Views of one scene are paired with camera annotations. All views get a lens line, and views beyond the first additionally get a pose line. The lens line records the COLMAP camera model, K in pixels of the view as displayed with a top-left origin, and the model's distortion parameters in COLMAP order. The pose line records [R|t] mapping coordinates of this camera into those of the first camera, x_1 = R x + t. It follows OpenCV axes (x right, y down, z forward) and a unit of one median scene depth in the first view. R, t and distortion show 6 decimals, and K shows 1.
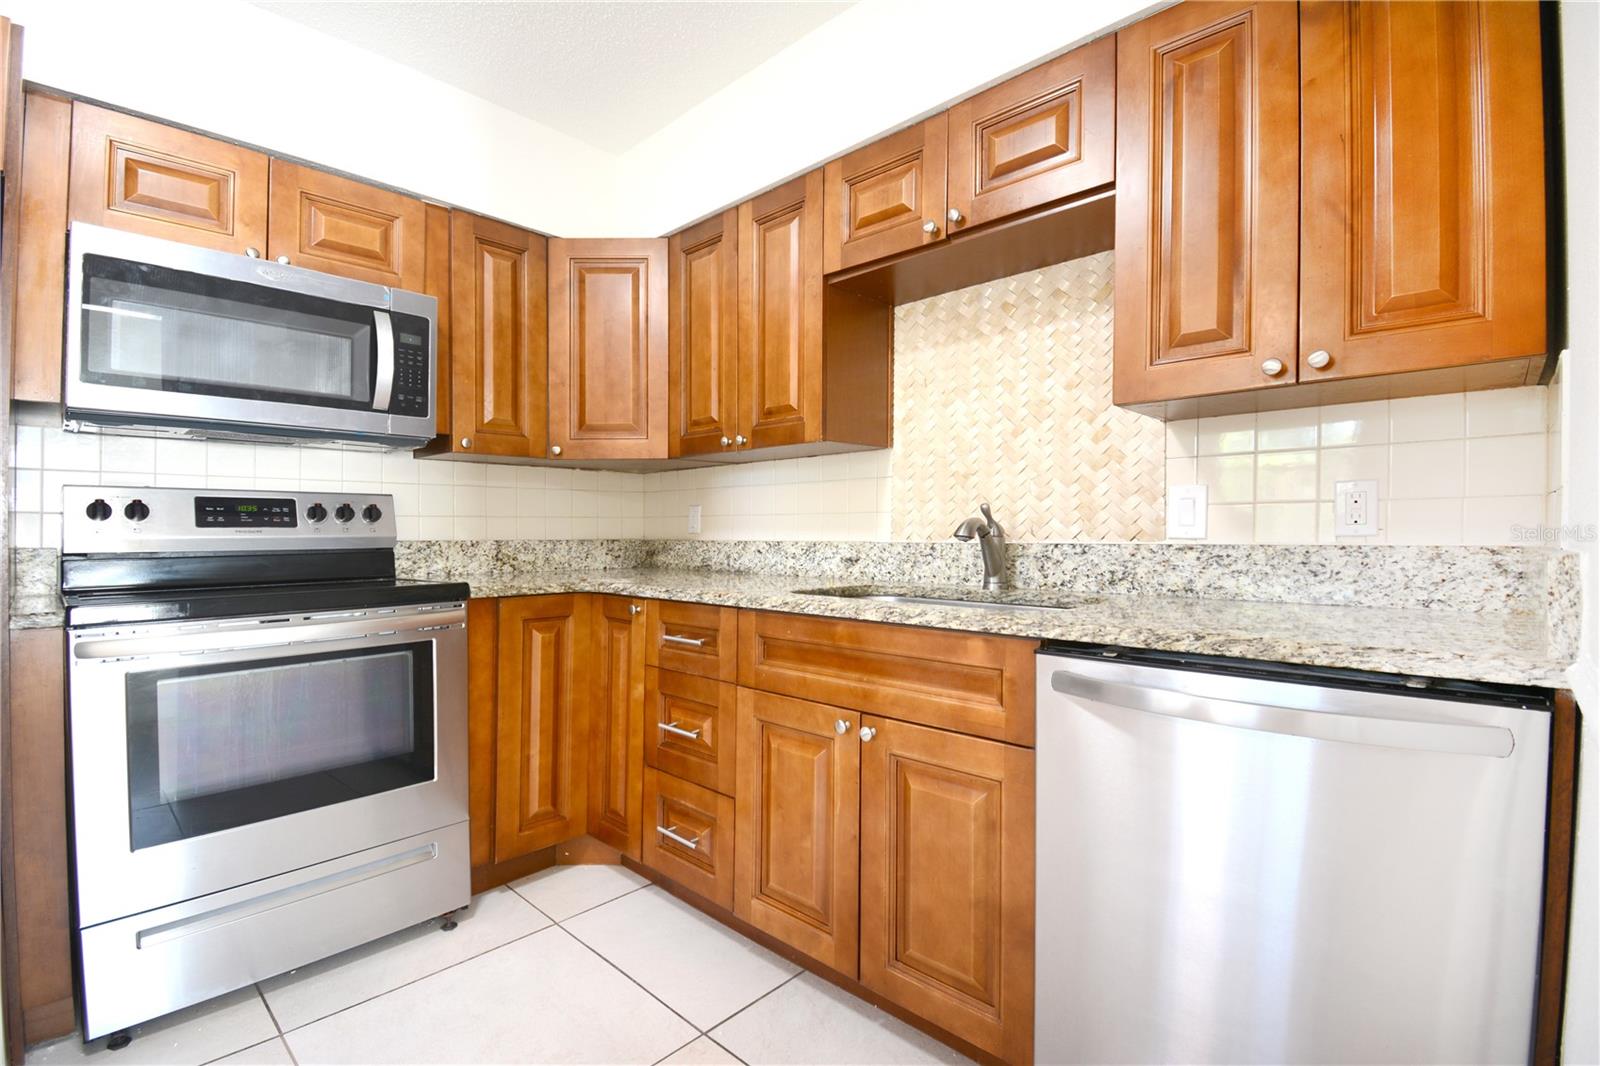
lens RADIAL K [[710.9, 0, 802.5], [0, 710.9, 528.1], [0, 0, 1]] dist [0.020678, -0.025939]
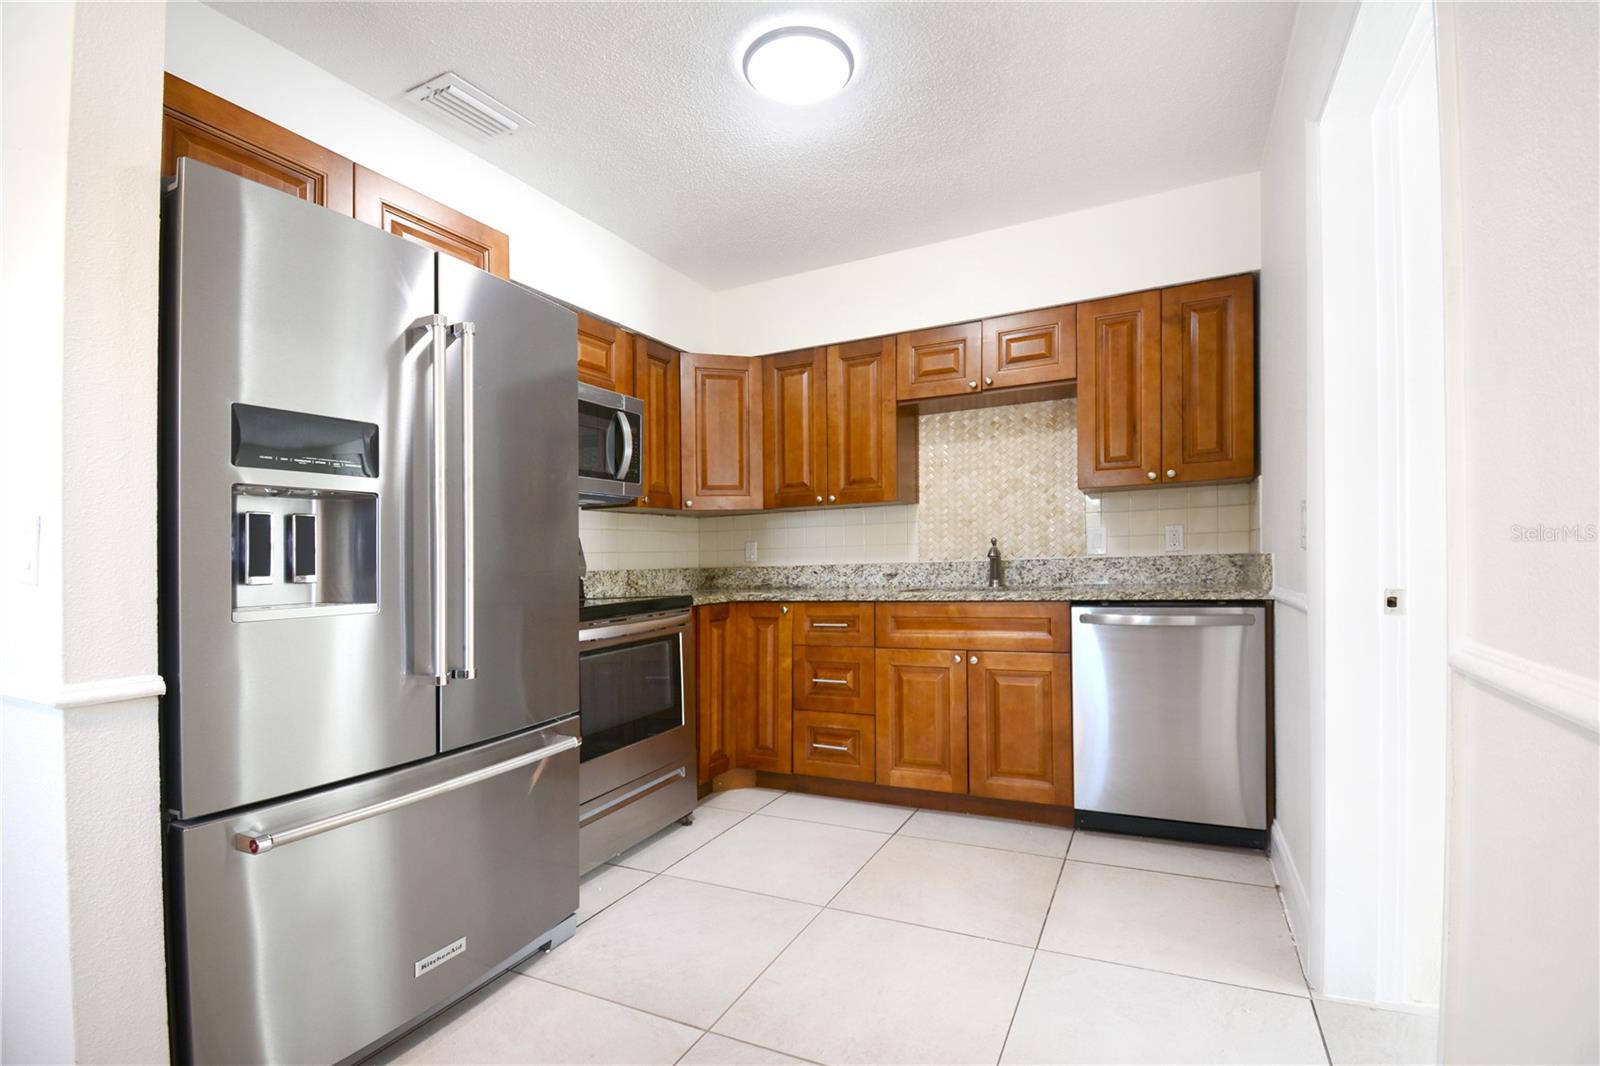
lens RADIAL K [[696.4, 0, 840.1], [0, 696.4, 558.9], [0, 0, 1]] dist [0.026177, -0.023333]
pose [[0.945302, -0.024134, 0.325301, -0.622579], [0.024497, 0.999695, 0.002979, 0.002853], [-0.325274, 0.005153, 0.945606, -0.476143]]
